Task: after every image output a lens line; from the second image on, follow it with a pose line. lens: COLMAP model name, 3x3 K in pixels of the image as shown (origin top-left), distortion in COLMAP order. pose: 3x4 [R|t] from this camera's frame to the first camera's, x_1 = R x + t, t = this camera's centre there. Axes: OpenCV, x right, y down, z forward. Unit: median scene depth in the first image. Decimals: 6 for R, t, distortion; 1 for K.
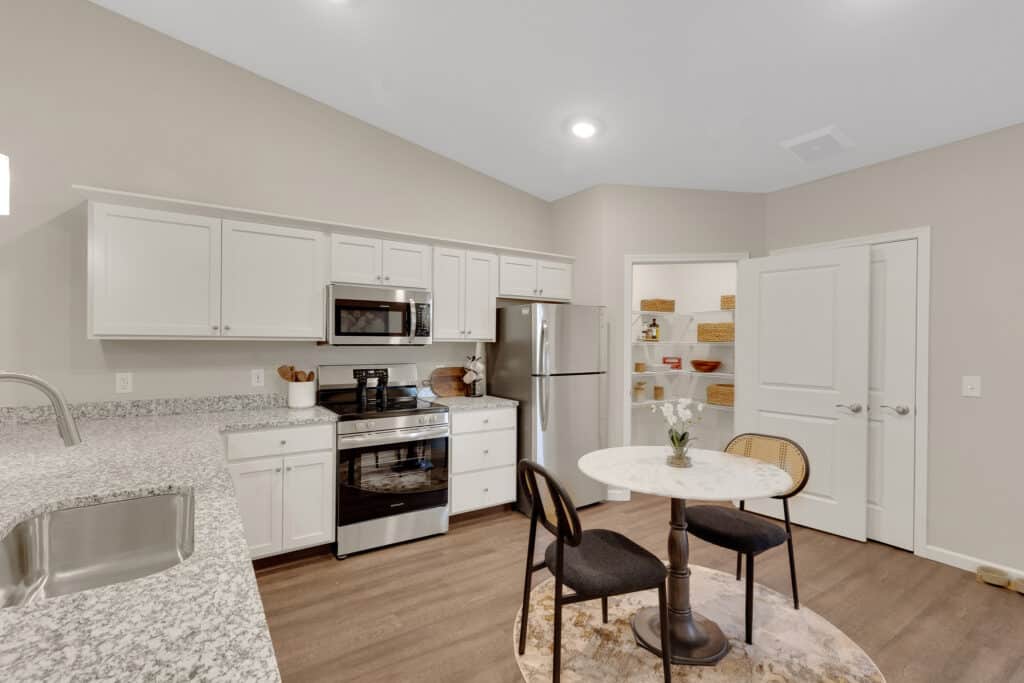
lens RADIAL K [[455.6, 0, 512.0], [0, 455.6, 341.5], [0, 0, 1]] dist [-0.000664, -0.000201]
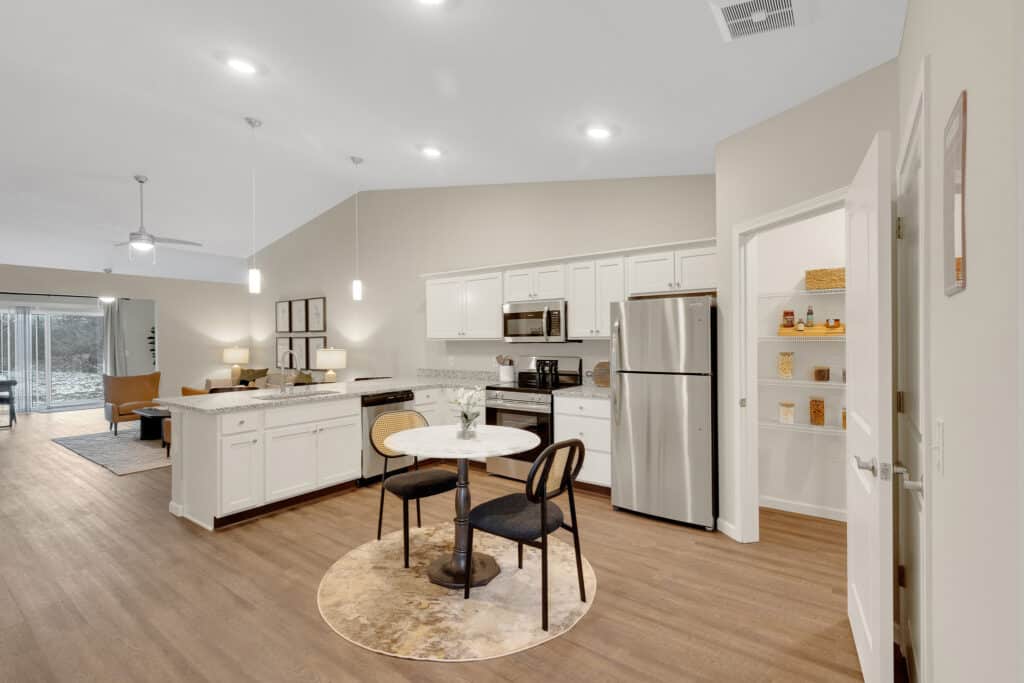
lens RADIAL K [[469.2, 0, 512.0], [0, 469.2, 341.5], [0, 0, 1]] dist [0.002213, 0.000632]
pose [[0.345231, -0.002745, -0.938514, 1.075426], [0.010476, 0.999945, 0.000929, 0.002445], [0.938459, -0.010153, 0.345241, 0.444007]]
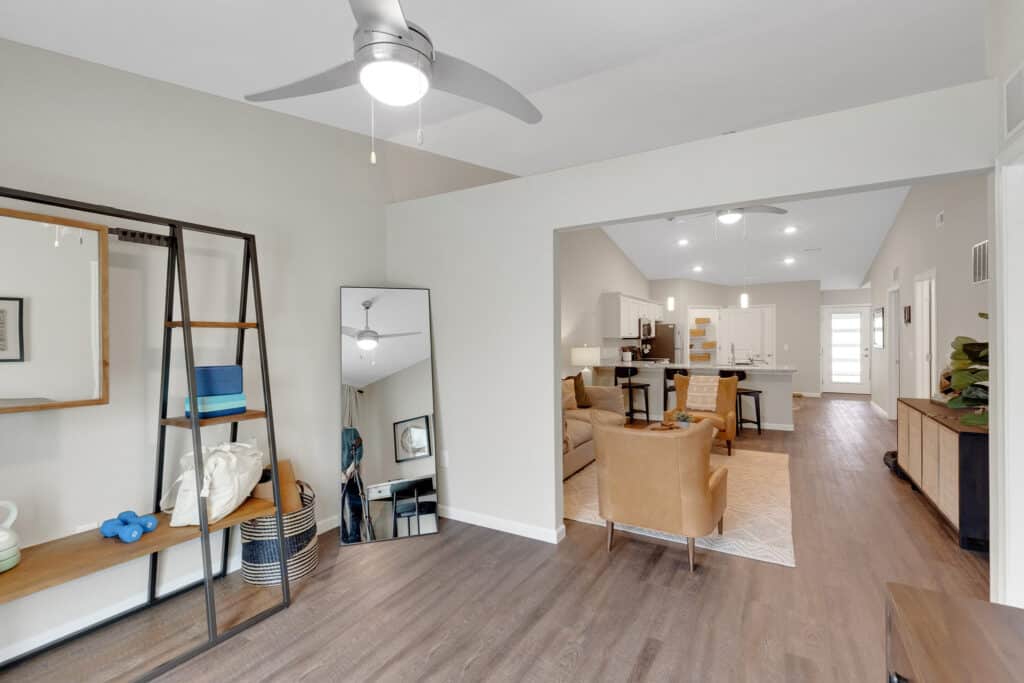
lens RADIAL K [[469.2, 0, 512.0], [0, 469.2, 341.5], [0, 0, 1]] dist [0.002213, 0.000632]
pose [[0.894935, -0.014881, 0.445948, -2.199196], [0.011469, 0.999881, 0.010349, -0.014679], [-0.446048, -0.004147, 0.894999, -1.184838]]
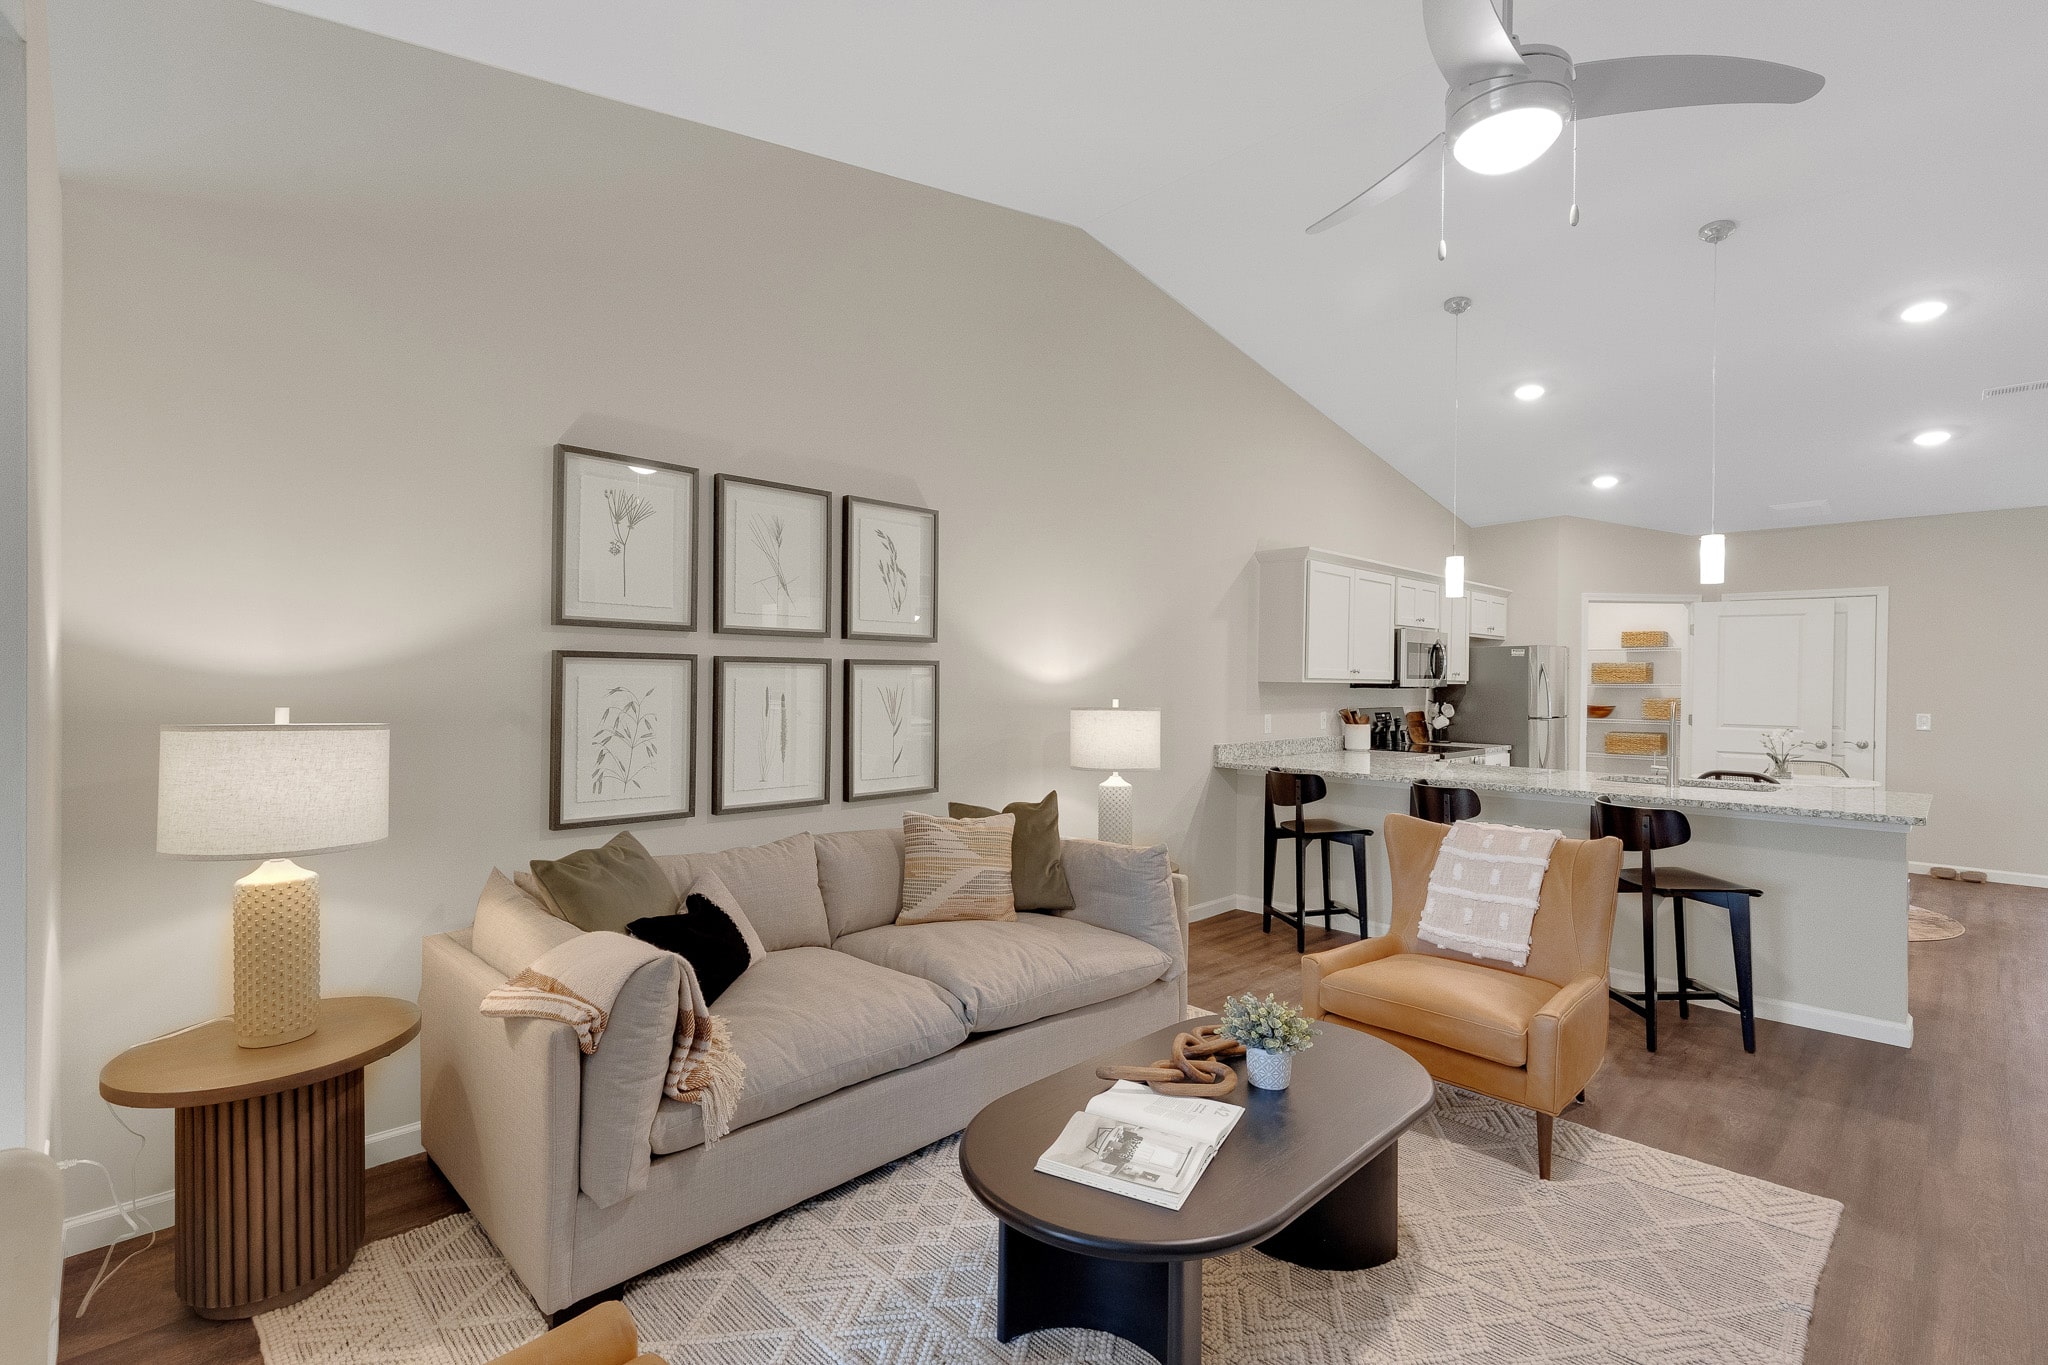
lens RADIAL K [[938.5, 0, 1024.0], [0, 938.5, 682.5], [0, 0, 1]] dist [0.002213, 0.000632]
pose [[0.980096, 0.002797, 0.198506, -1.418884], [-0.003523, 0.999988, 0.003305, -0.006045], [-0.198494, -0.003938, 0.980094, -0.762329]]
